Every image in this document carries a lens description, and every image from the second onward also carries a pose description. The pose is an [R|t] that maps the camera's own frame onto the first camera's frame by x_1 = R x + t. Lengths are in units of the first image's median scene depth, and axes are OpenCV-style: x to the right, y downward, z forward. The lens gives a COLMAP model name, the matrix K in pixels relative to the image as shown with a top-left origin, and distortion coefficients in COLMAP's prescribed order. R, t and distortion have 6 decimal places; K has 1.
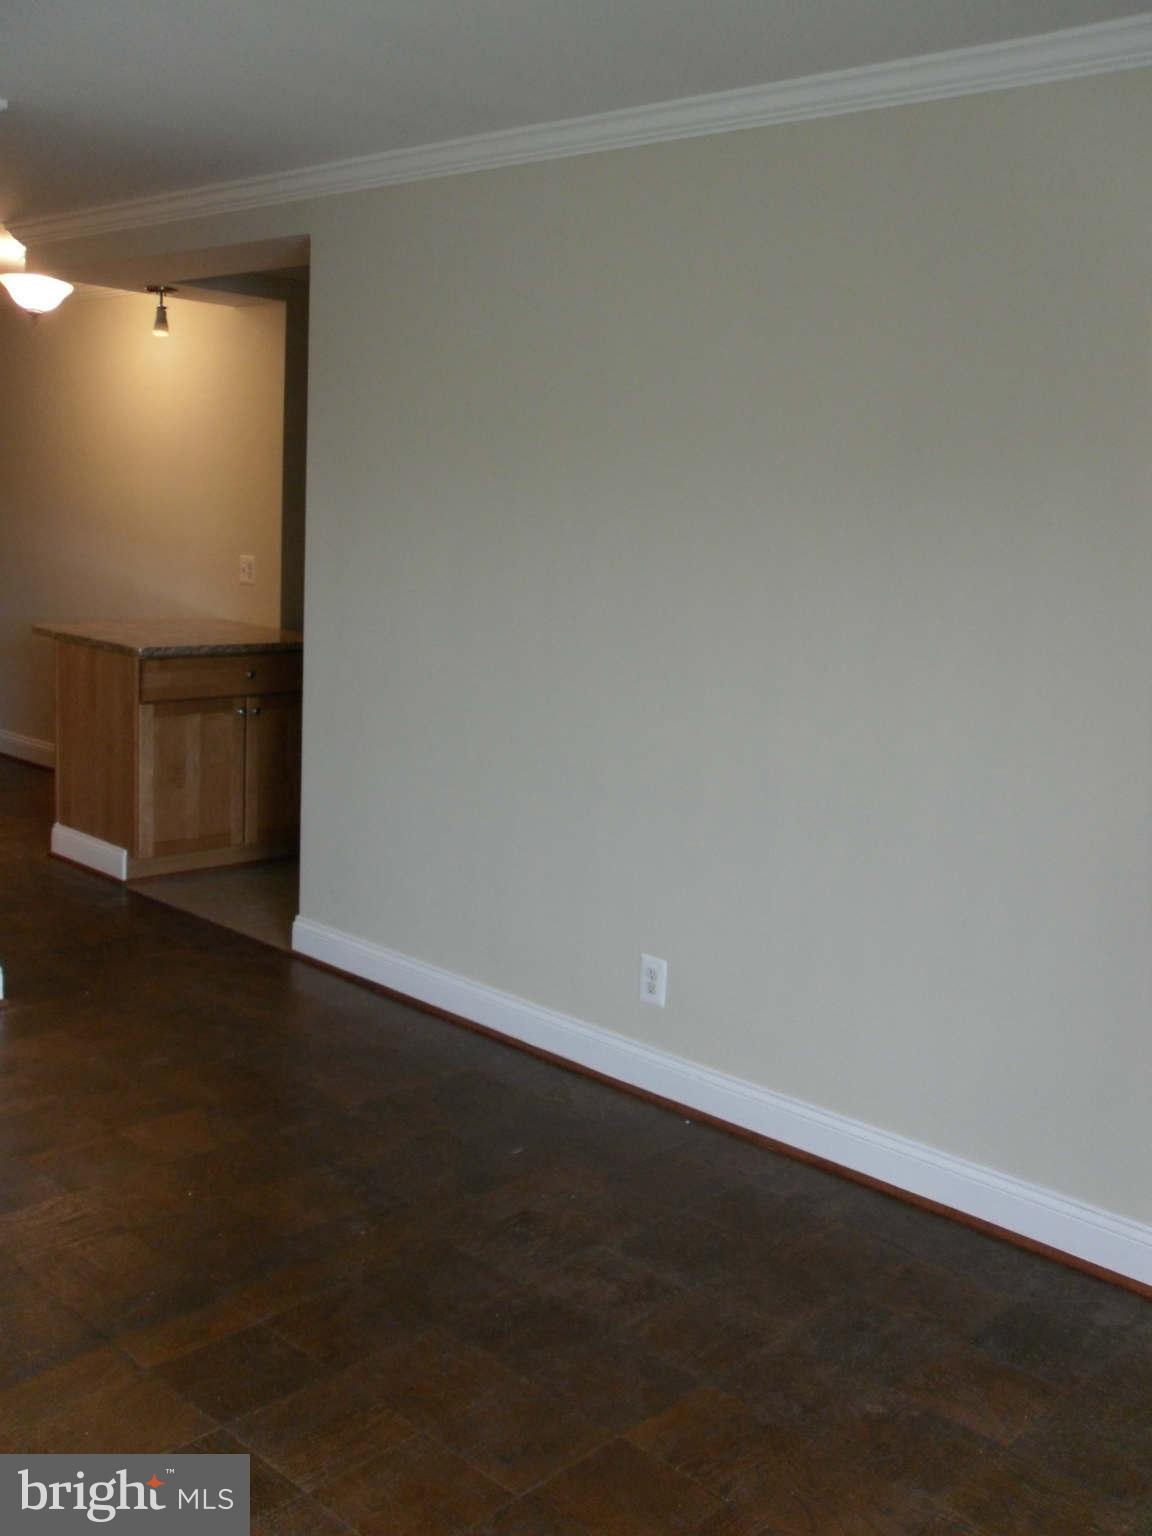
lens RADIAL K [[1553.8, 0, 576.0], [0, 1553.8, 768.0], [0, 0, 1]] dist [-0.071482, 0.105651]
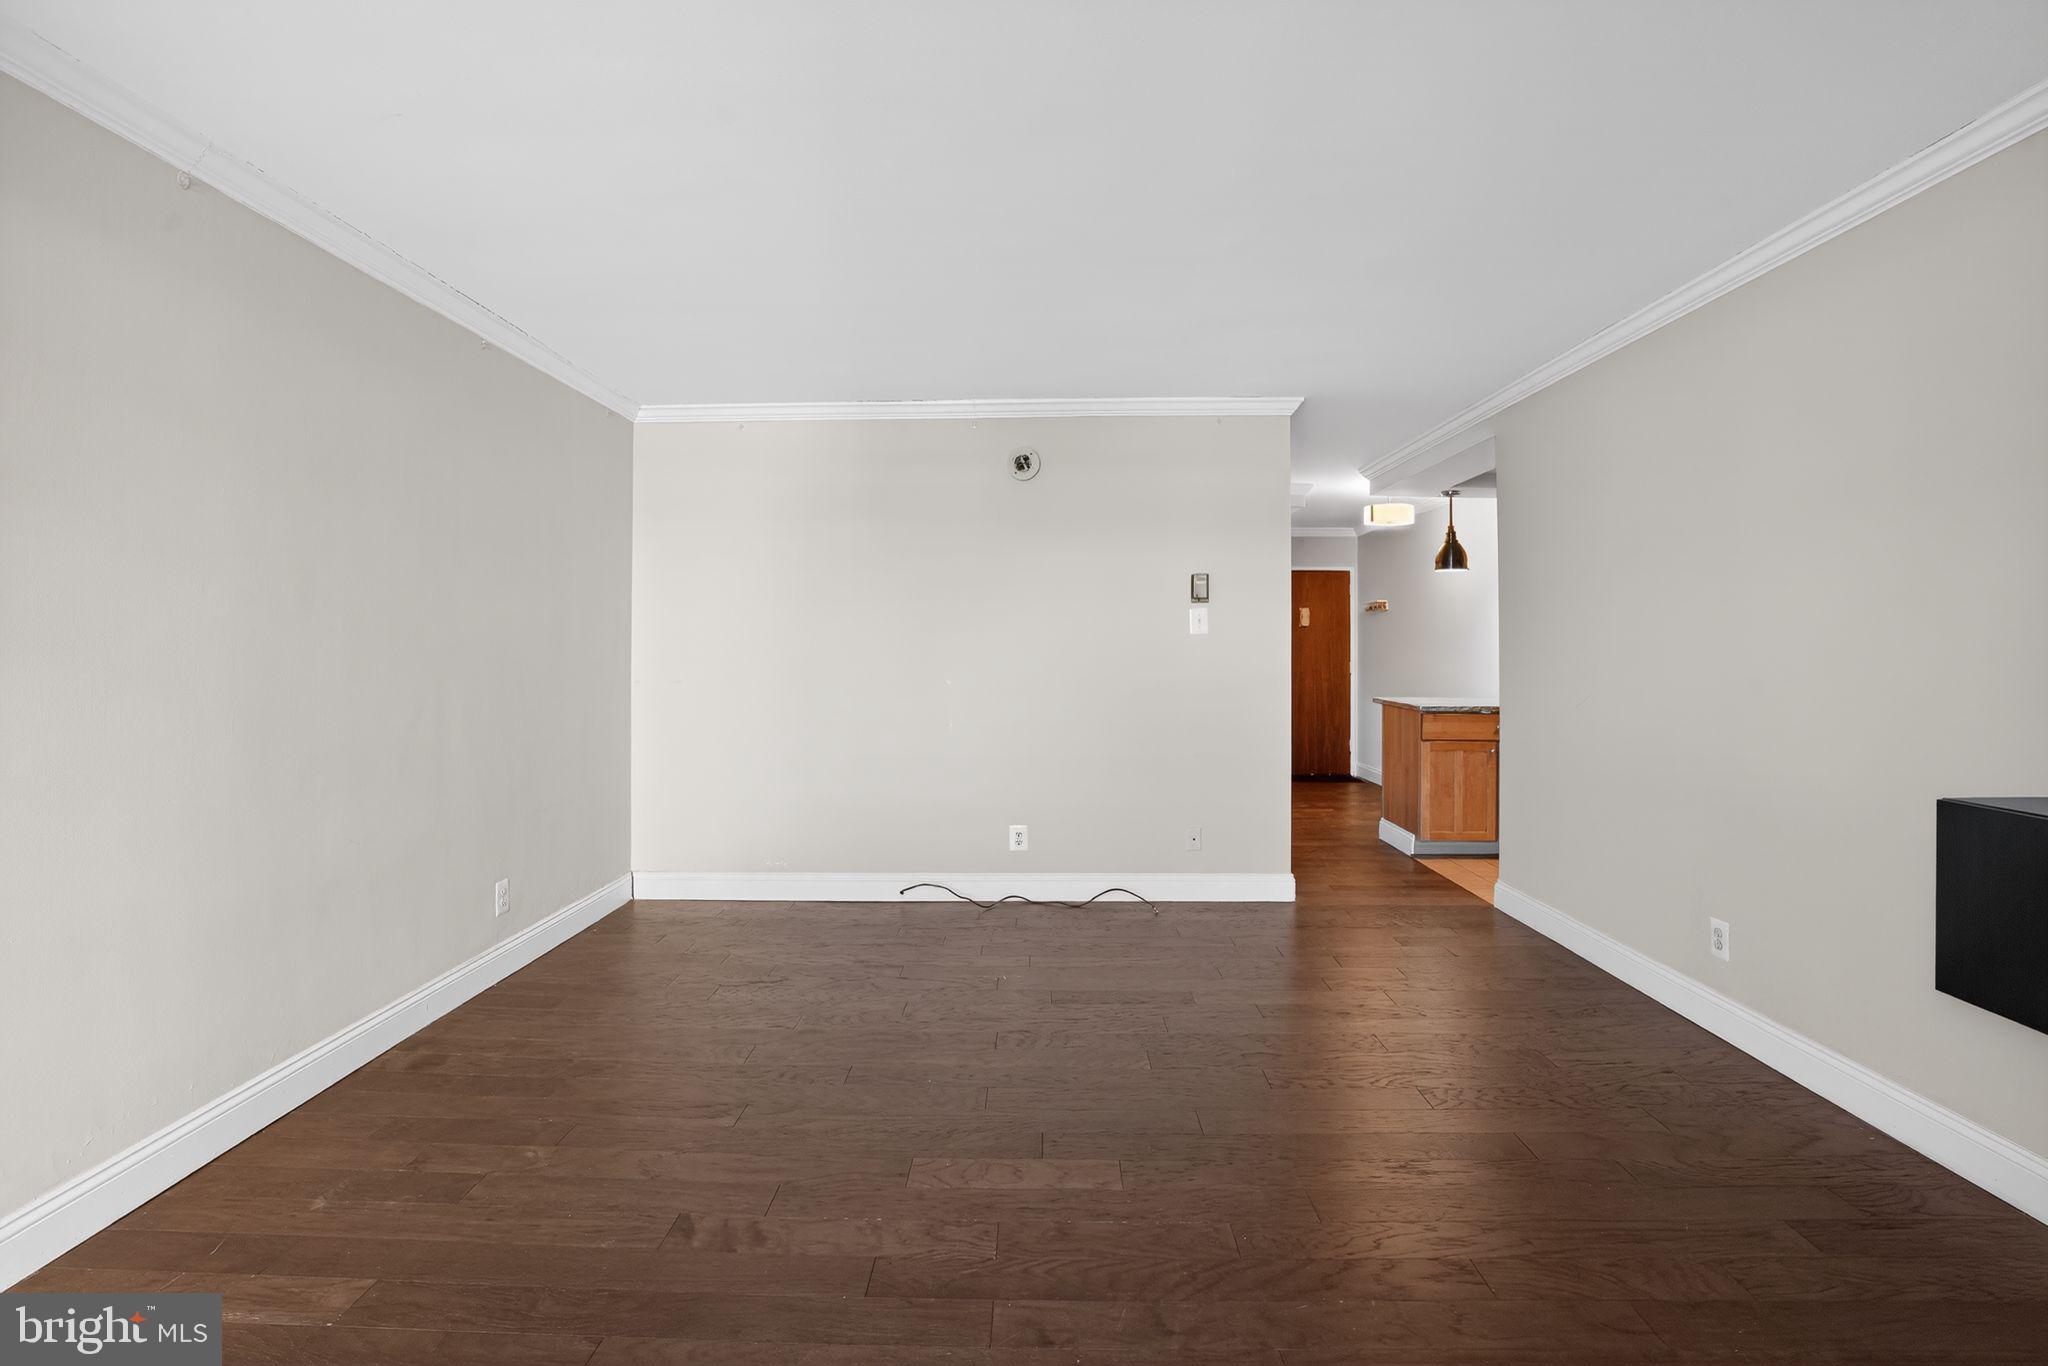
lens RADIAL K [[962.9, 0, 1021.8], [0, 962.9, 634.8], [0, 0, 1]] dist [-0.072008, 0.027969]
pose [[0.675354, -0.056825, -0.735301, 0.163971], [-0.099297, 0.980942, -0.167010, 0.054085], [0.730779, 0.185804, 0.656841, 0.034083]]
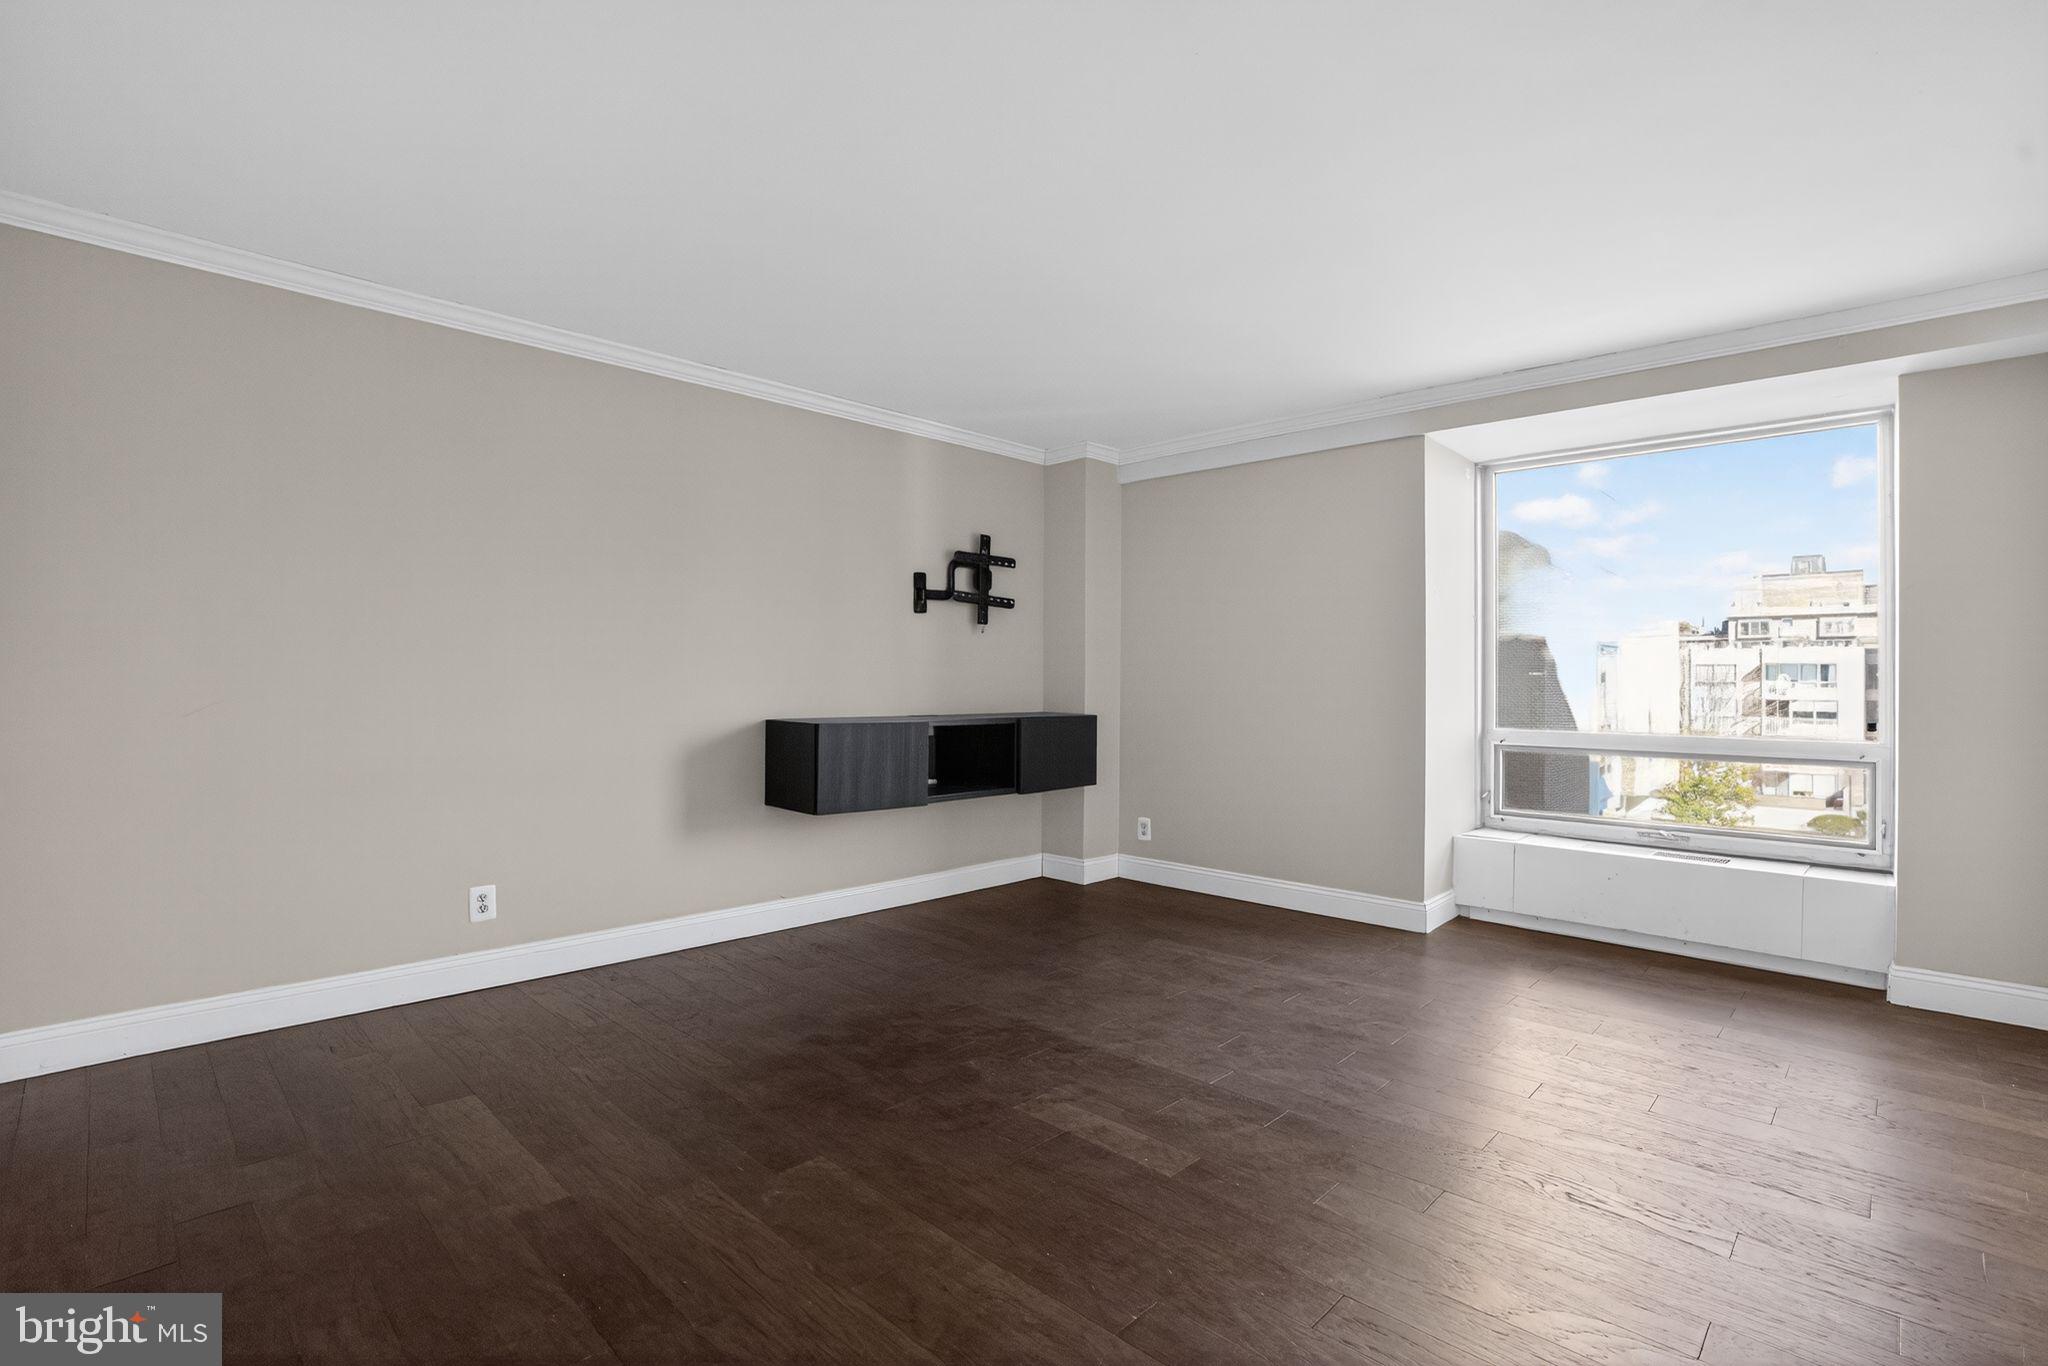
lens RADIAL K [[958.8, 0, 1024.0], [0, 958.8, 683.0], [0, 0, 1]] dist [-0.070484, 0.028453]
pose [[-0.001380, -0.051129, 0.998691, -0.553545], [0.166734, 0.984700, 0.050643, -0.014900], [-0.986001, 0.166586, 0.007166, 0.331899]]
